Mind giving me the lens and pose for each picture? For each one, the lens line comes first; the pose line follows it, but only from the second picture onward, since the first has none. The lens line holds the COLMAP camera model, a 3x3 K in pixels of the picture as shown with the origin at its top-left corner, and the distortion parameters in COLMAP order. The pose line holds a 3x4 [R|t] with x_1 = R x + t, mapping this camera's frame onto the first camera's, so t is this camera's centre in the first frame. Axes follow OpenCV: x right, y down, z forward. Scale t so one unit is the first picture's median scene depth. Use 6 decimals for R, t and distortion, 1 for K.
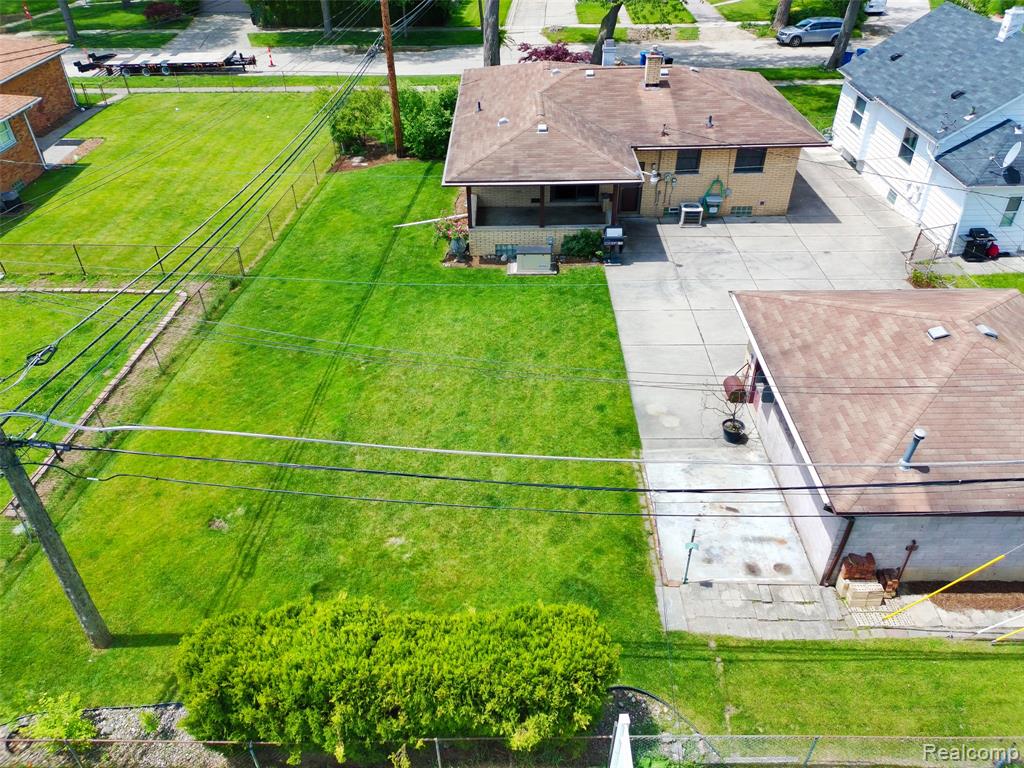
lens RADIAL K [[740.1, 0, 514.9], [0, 740.1, 383.8], [0, 0, 1]] dist [0.046784, -0.000849]
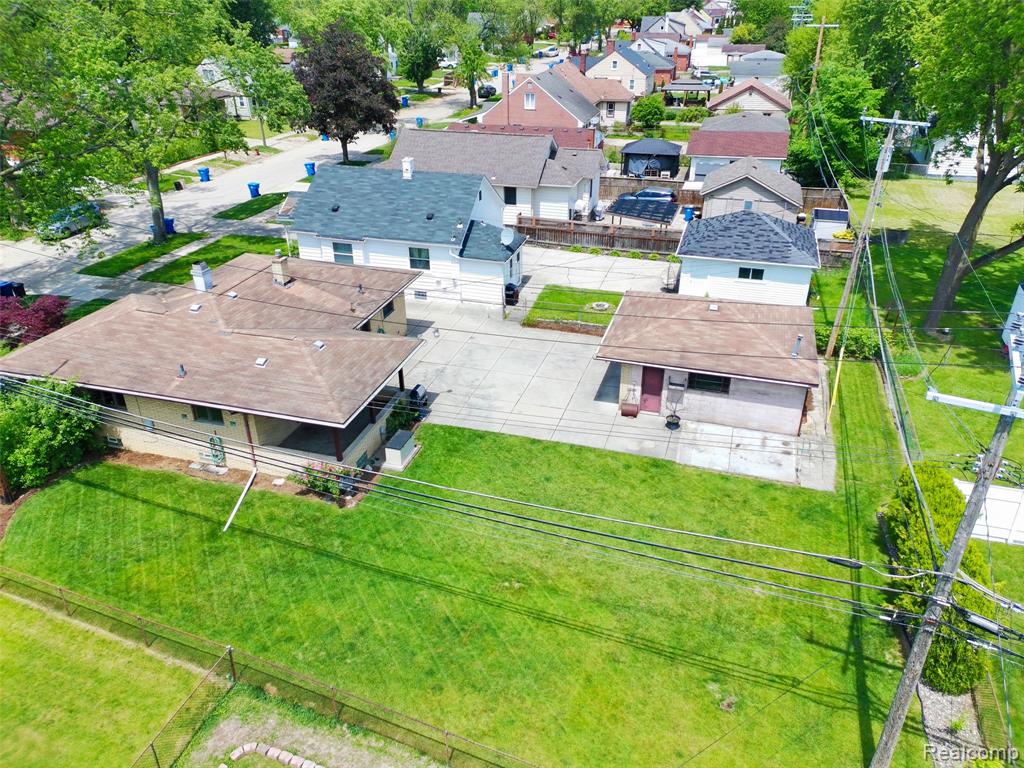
lens RADIAL K [[740.1, 0, 514.9], [0, 740.1, 383.8], [0, 0, 1]] dist [0.046784, -0.000849]
pose [[0.313612, -0.451995, 0.835074, -0.742696], [0.578147, 0.788531, 0.209680, -0.360646], [-0.753256, 0.417038, 0.508612, 0.313057]]
